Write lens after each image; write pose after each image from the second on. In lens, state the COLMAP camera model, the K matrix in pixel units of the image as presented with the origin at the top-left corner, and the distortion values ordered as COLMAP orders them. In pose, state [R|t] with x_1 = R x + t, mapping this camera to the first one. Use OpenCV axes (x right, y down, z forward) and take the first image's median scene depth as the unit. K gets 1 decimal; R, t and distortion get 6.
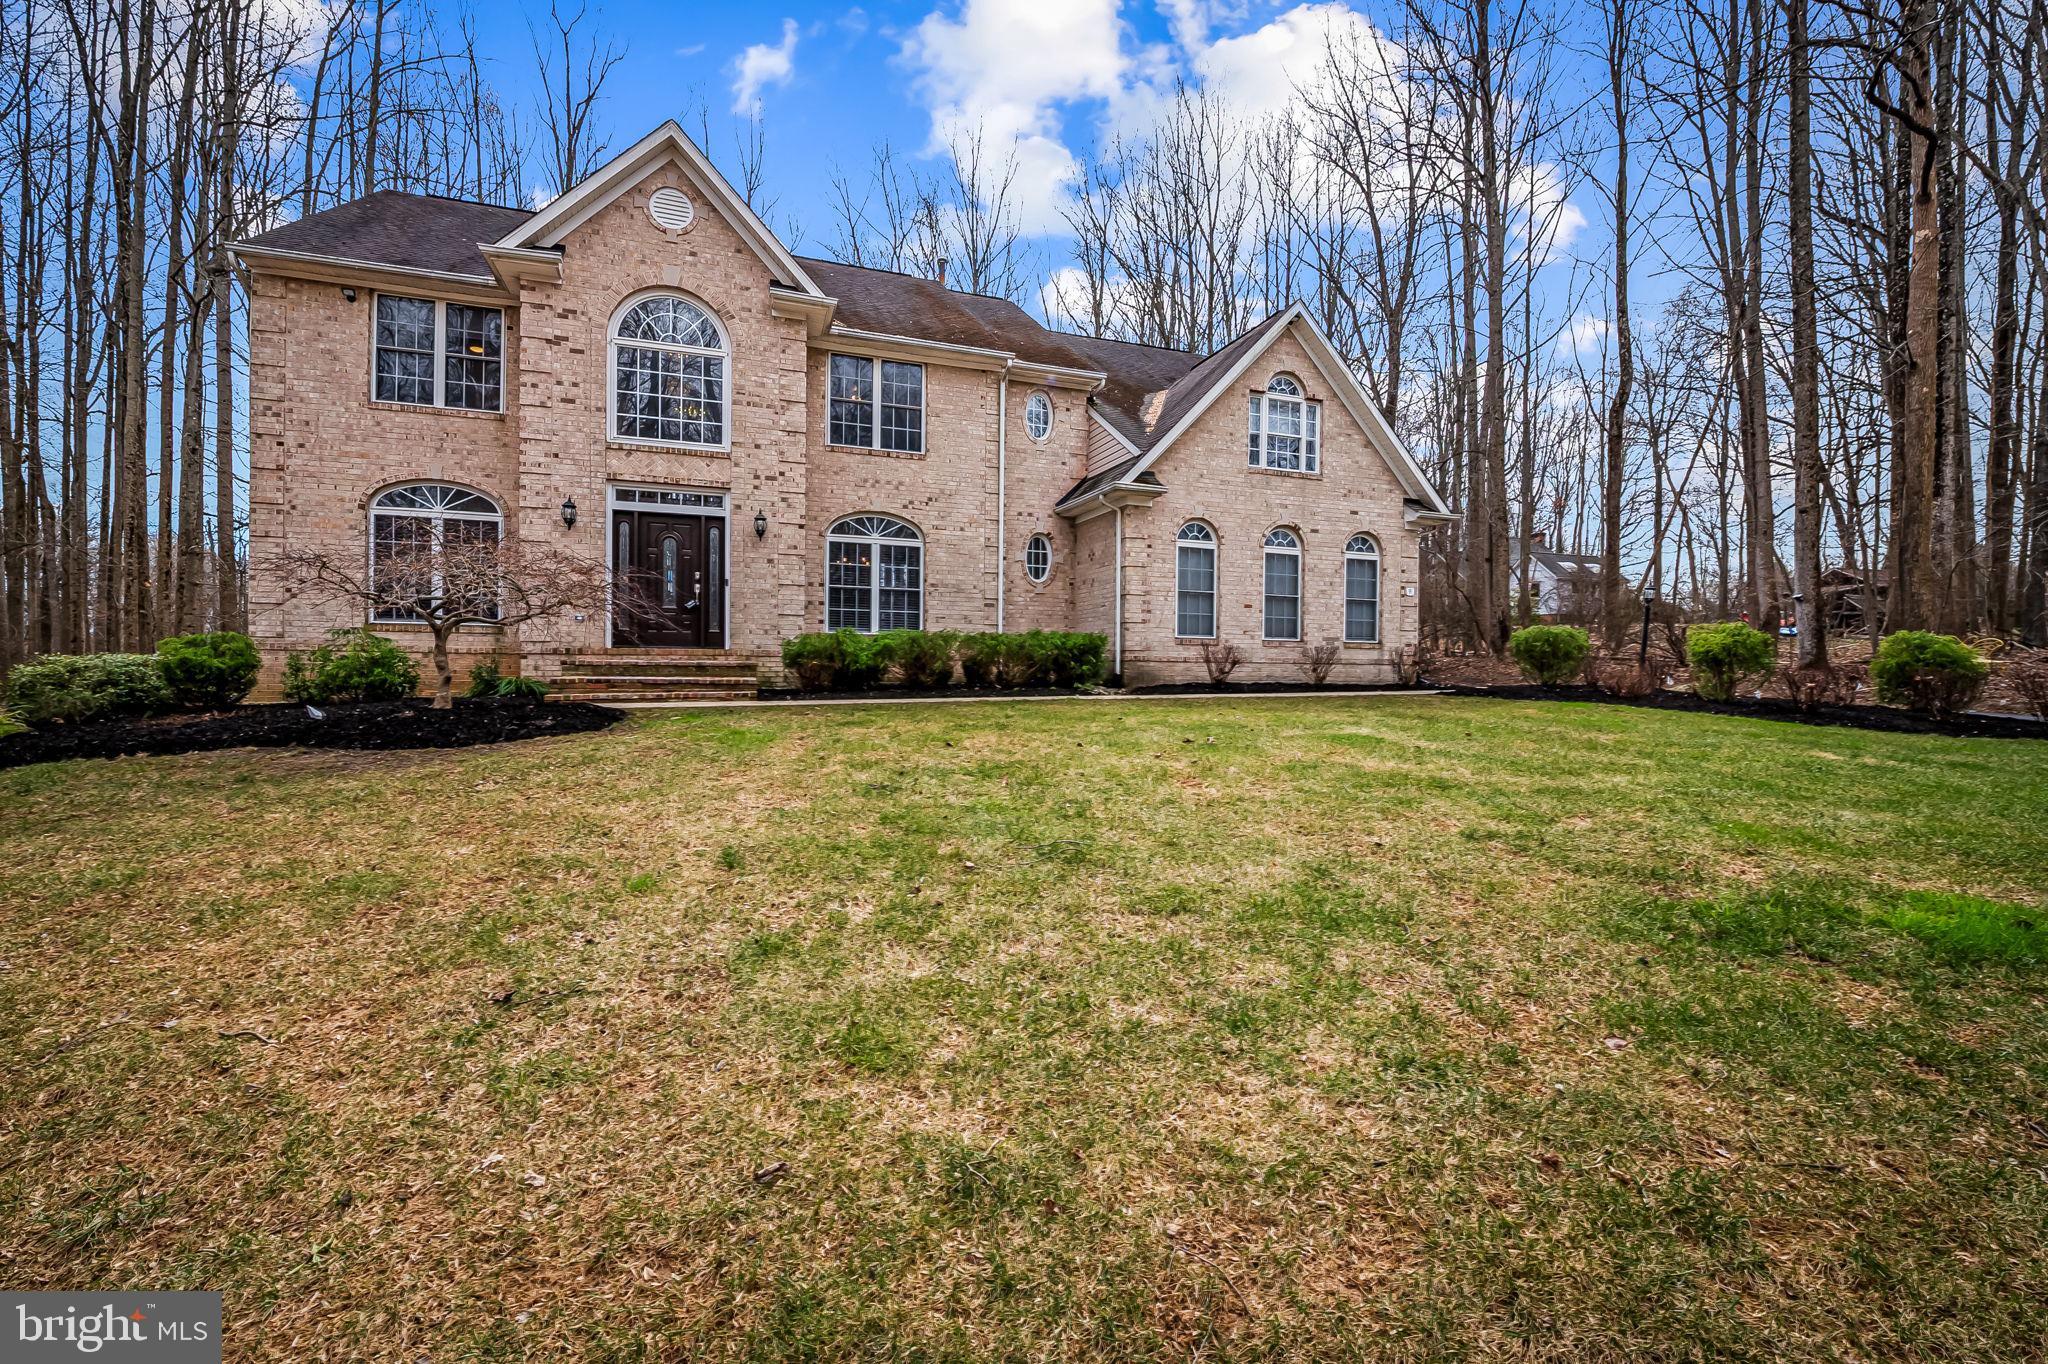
lens RADIAL K [[825.8, 0, 1015.8], [0, 825.8, 673.3], [0, 0, 1]] dist [-0.011731, -0.000302]
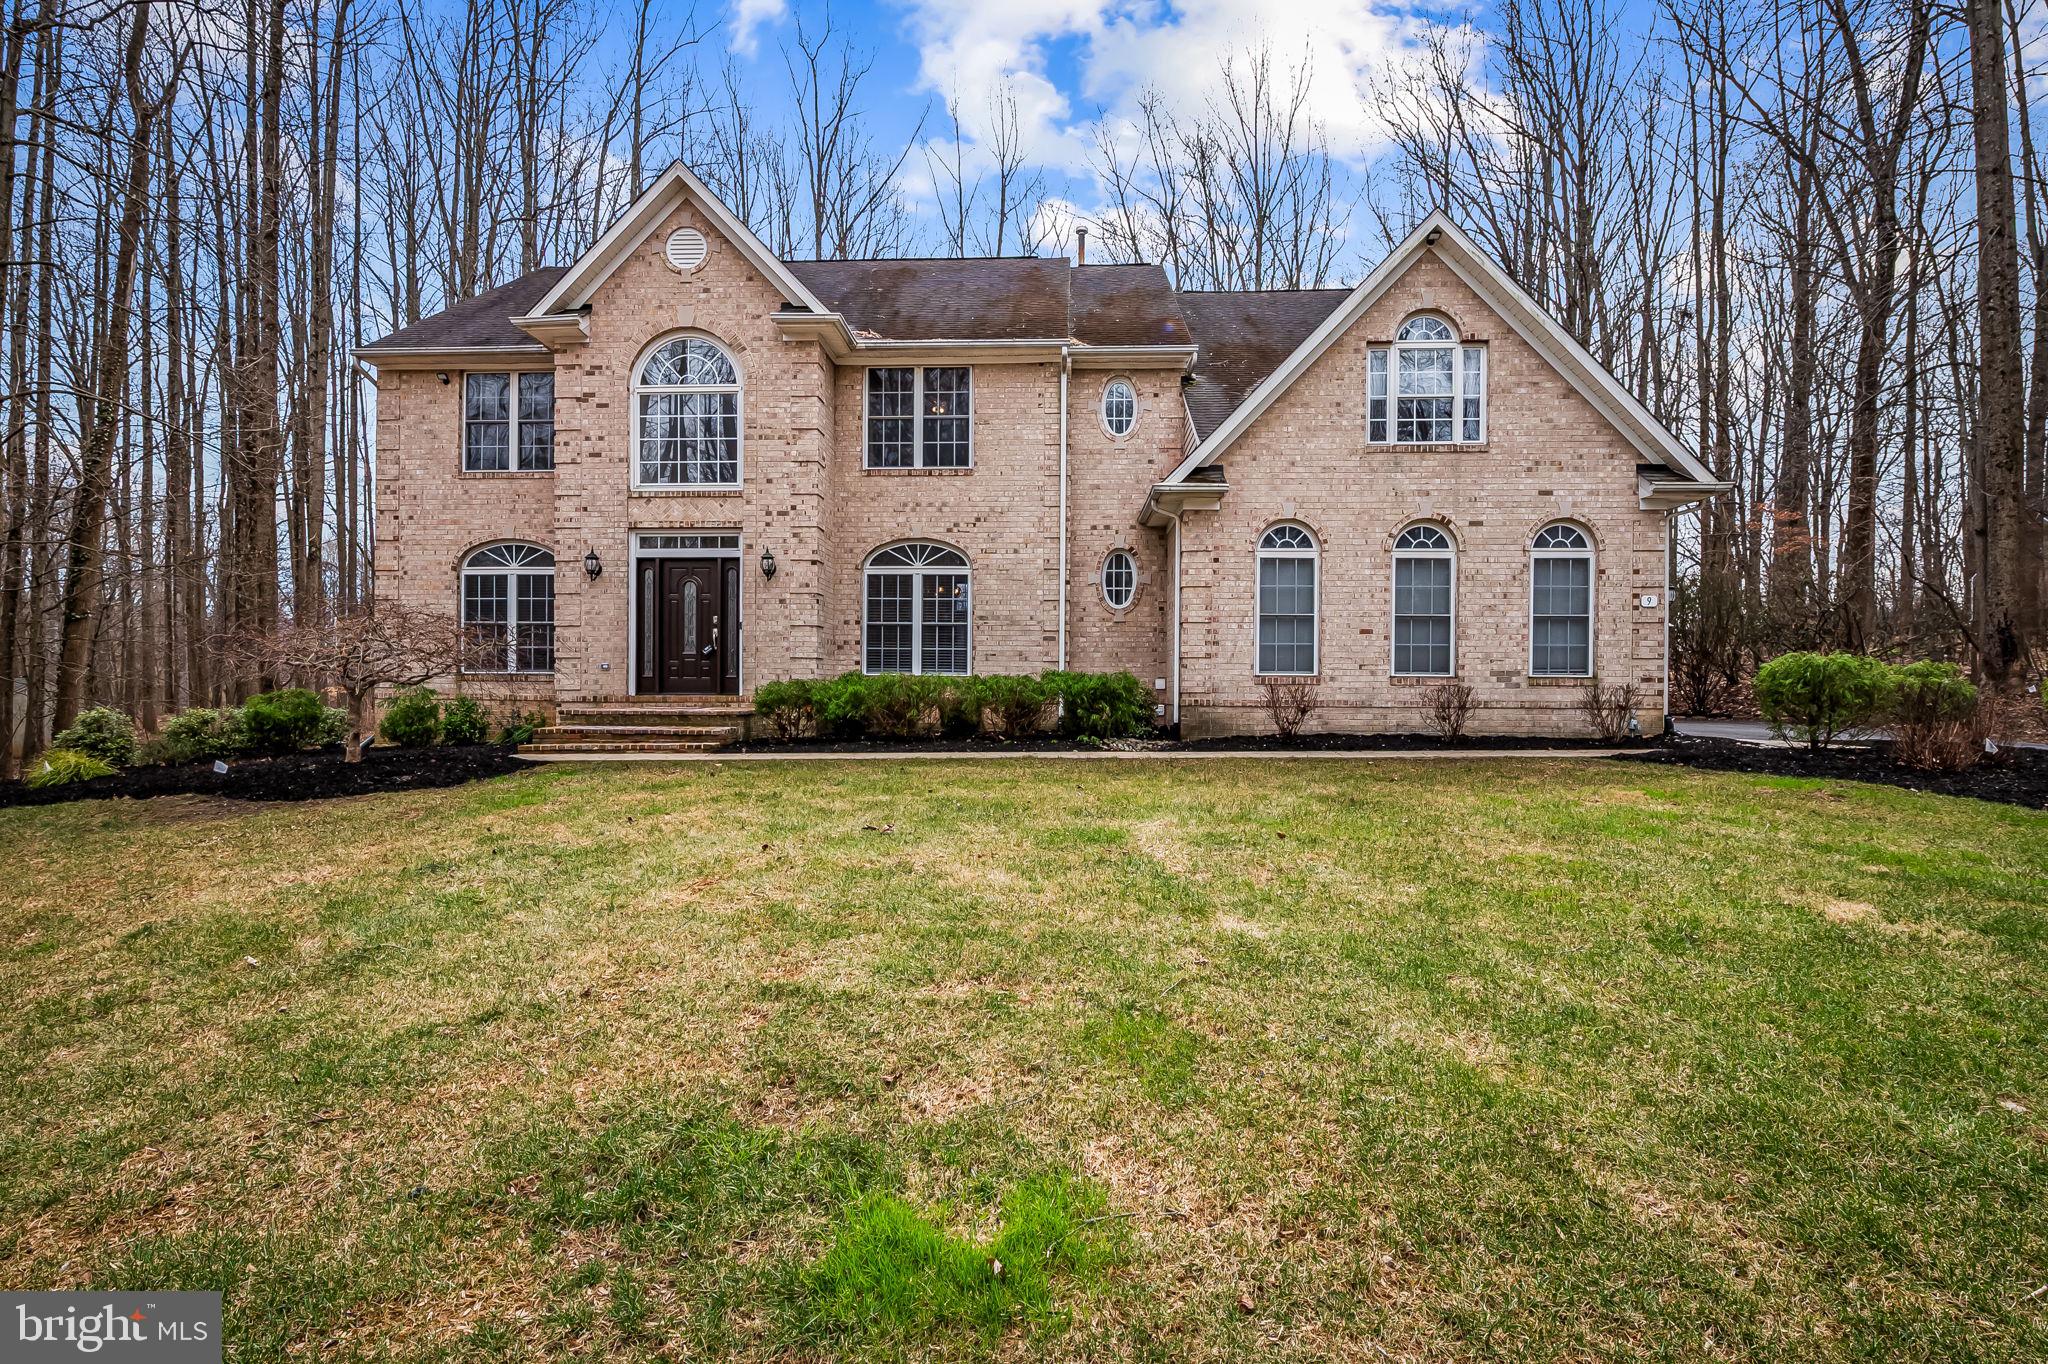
lens RADIAL K [[966.6, 0, 1017.6], [0, 966.6, 690.1], [0, 0, 1]] dist [-0.010825, 0.000681]
pose [[0.924763, -0.006365, -0.380490, 0.340921], [0.001873, 0.999924, -0.012174, -0.019561], [0.380538, 0.010545, 0.924705, 0.079656]]
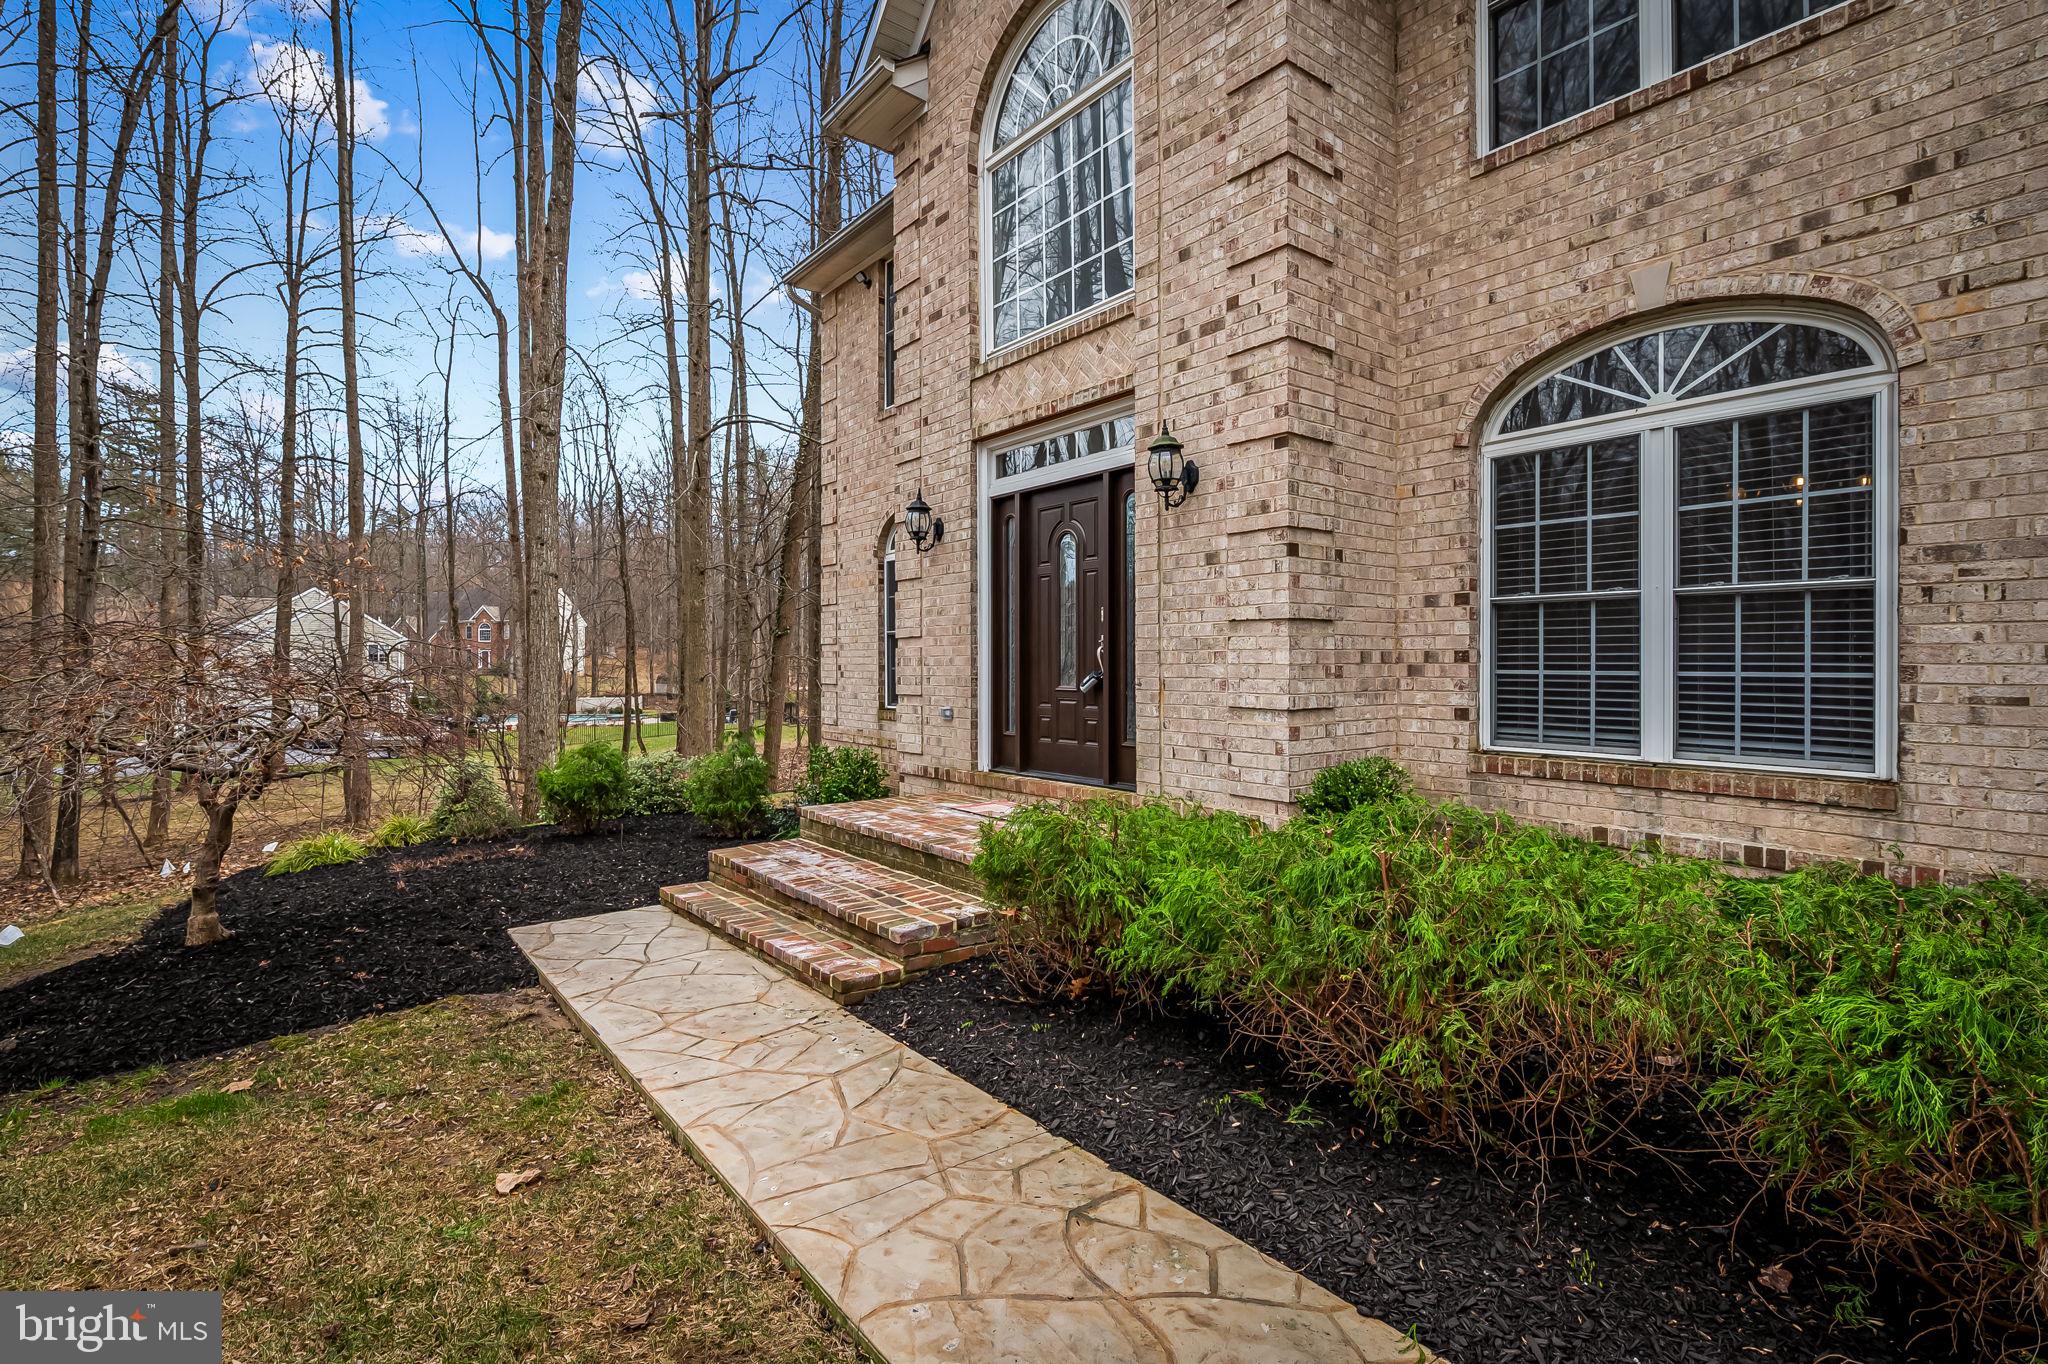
lens RADIAL K [[966.6, 0, 1006.2], [0, 966.6, 670.1], [0, 0, 1]] dist [-0.010825, 0.000681]
pose [[0.306598, -0.008016, -0.951805, 0.068231], [-0.003297, 0.999950, -0.009483, -0.077155], [0.951833, 0.006045, 0.306556, 0.729223]]
